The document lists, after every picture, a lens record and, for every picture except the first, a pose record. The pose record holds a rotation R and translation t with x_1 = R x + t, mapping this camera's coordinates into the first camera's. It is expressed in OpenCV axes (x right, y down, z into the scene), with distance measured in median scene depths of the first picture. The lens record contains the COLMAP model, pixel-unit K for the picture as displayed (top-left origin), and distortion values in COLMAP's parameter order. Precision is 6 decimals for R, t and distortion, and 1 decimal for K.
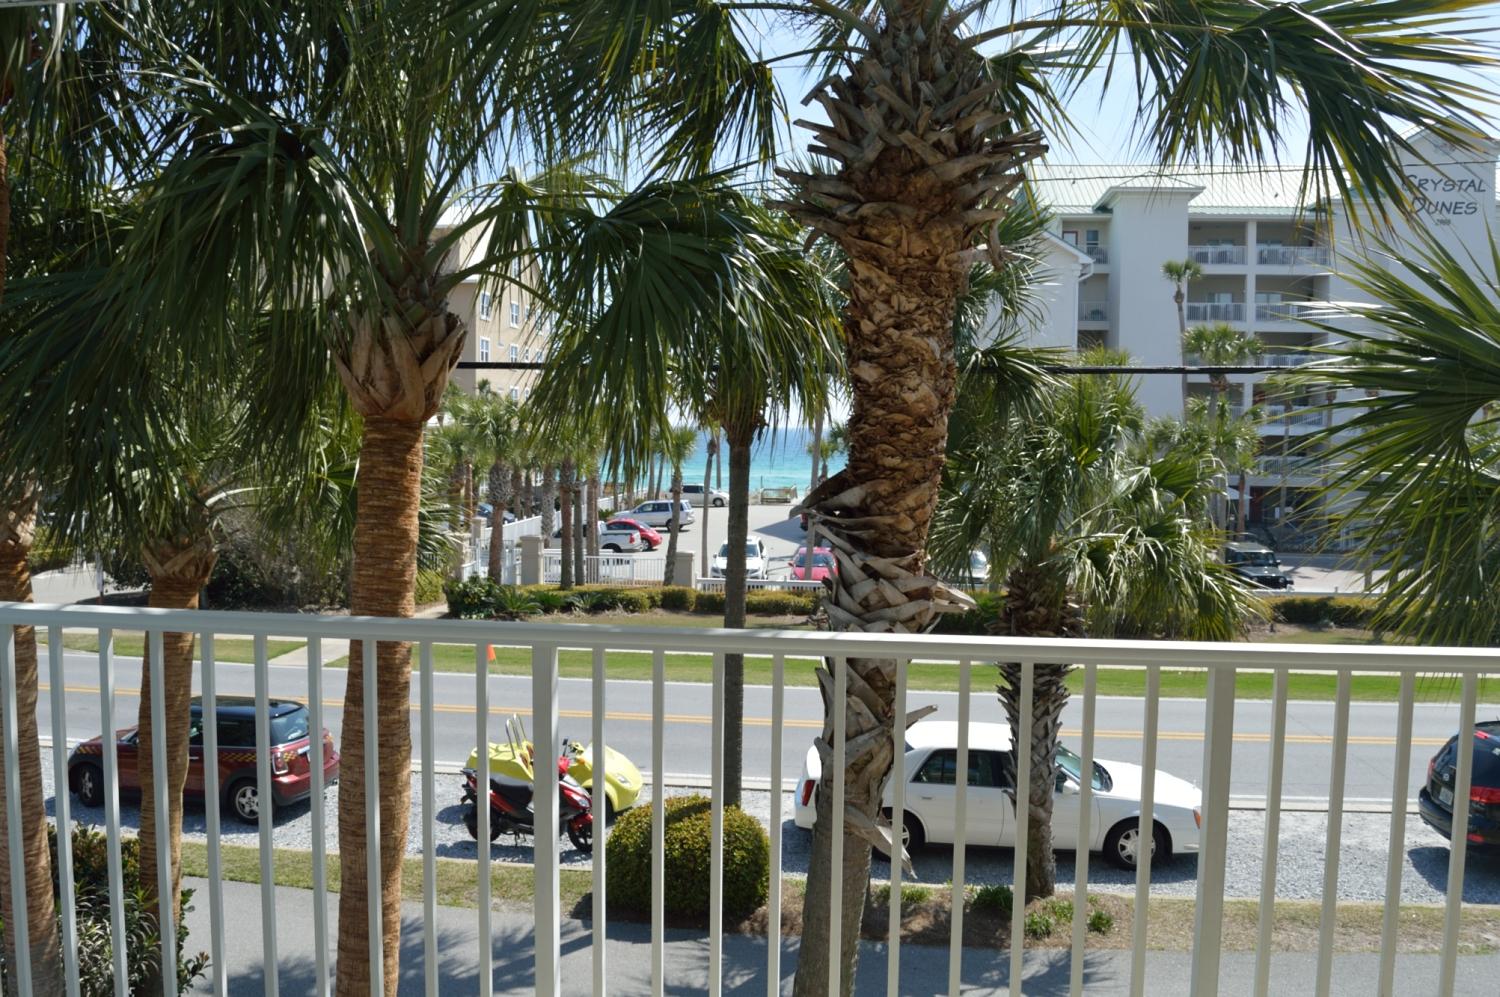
lens RADIAL K [[1174.1, 0, 750.0], [0, 1174.1, 498.5], [0, 0, 1]] dist [-0.003625, -0.077507]
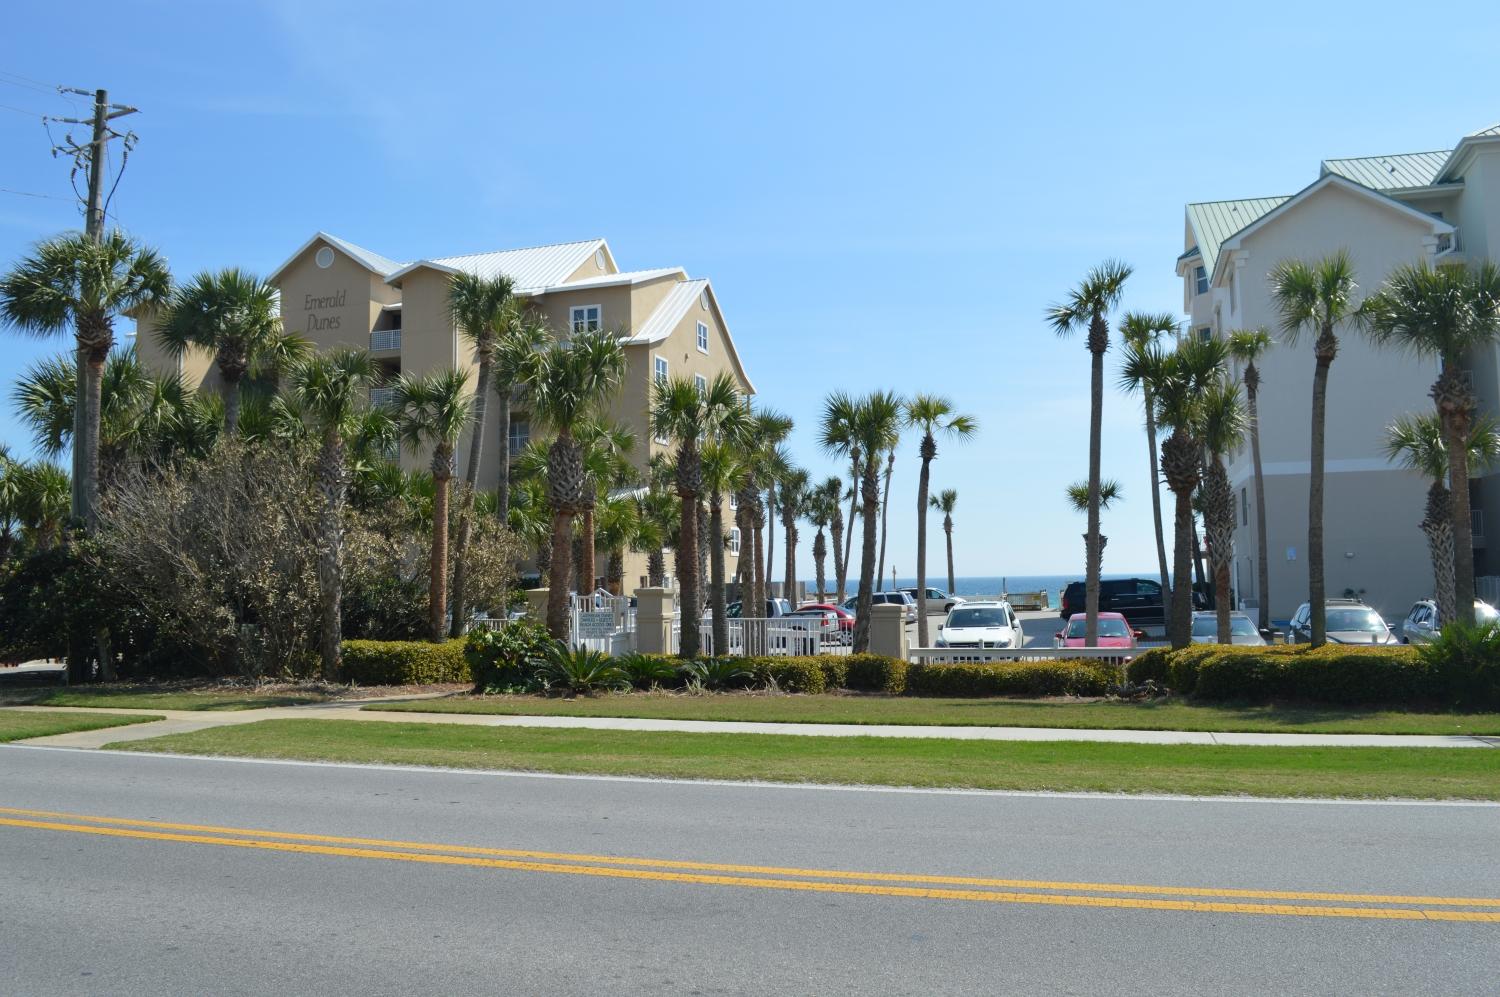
lens RADIAL K [[1174.1, 0, 750.0], [0, 1174.1, 498.5], [0, 0, 1]] dist [-0.003625, -0.077507]
pose [[0.979610, -0.047574, -0.195196, -0.002711], [0.021858, 0.991030, -0.131843, 0.074609], [0.199717, 0.124888, 0.971862, 0.395143]]
